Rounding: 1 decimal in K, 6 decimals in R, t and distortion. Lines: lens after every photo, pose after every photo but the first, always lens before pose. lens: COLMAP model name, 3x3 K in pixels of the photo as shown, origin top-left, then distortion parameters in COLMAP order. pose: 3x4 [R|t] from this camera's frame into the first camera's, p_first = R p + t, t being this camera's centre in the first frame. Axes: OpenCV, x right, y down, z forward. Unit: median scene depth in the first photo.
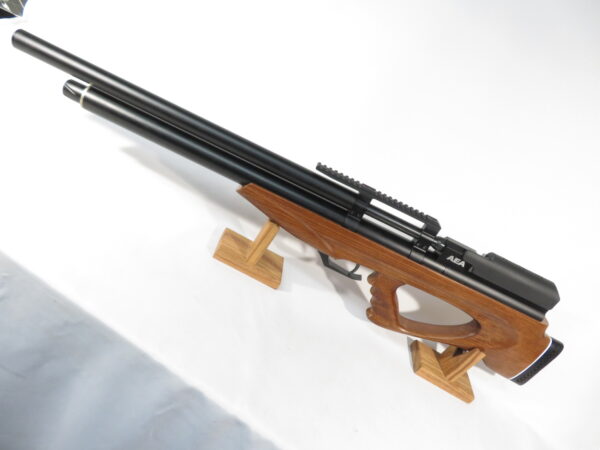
lens RADIAL K [[423.7, 0, 300.0], [0, 423.7, 225.0], [0, 0, 1]] dist [-0.005425, -0.000591]
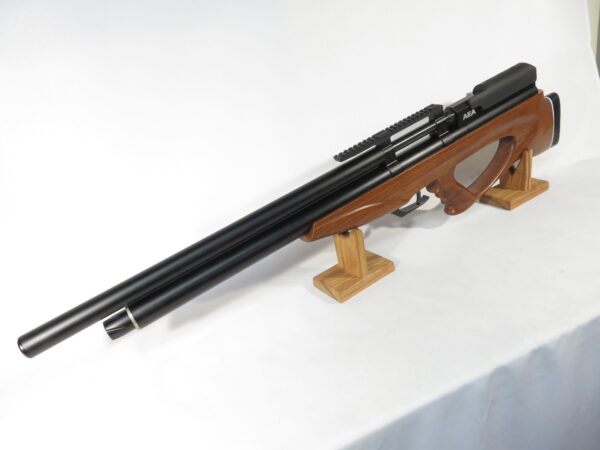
lens RADIAL K [[423.7, 0, 300.0], [0, 423.7, 225.0], [0, 0, 1]] dist [-0.005425, -0.000591]
pose [[0.551485, -0.808084, 0.207037, -0.304474], [0.800525, 0.582464, 0.141049, -0.233768], [-0.234571, 0.087952, 0.968112, 0.063933]]
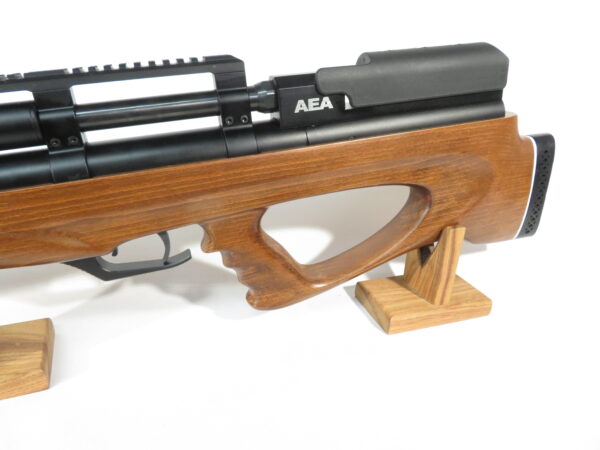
lens RADIAL K [[423.7, 0, 300.0], [0, 423.7, 225.0], [0, 0, 1]] dist [-0.005425, -0.000591]
pose [[0.782244, -0.596292, 0.180362, 0.175305], [0.597034, 0.800239, 0.056277, 0.146200], [-0.177890, 0.063660, 0.981989, 0.499284]]
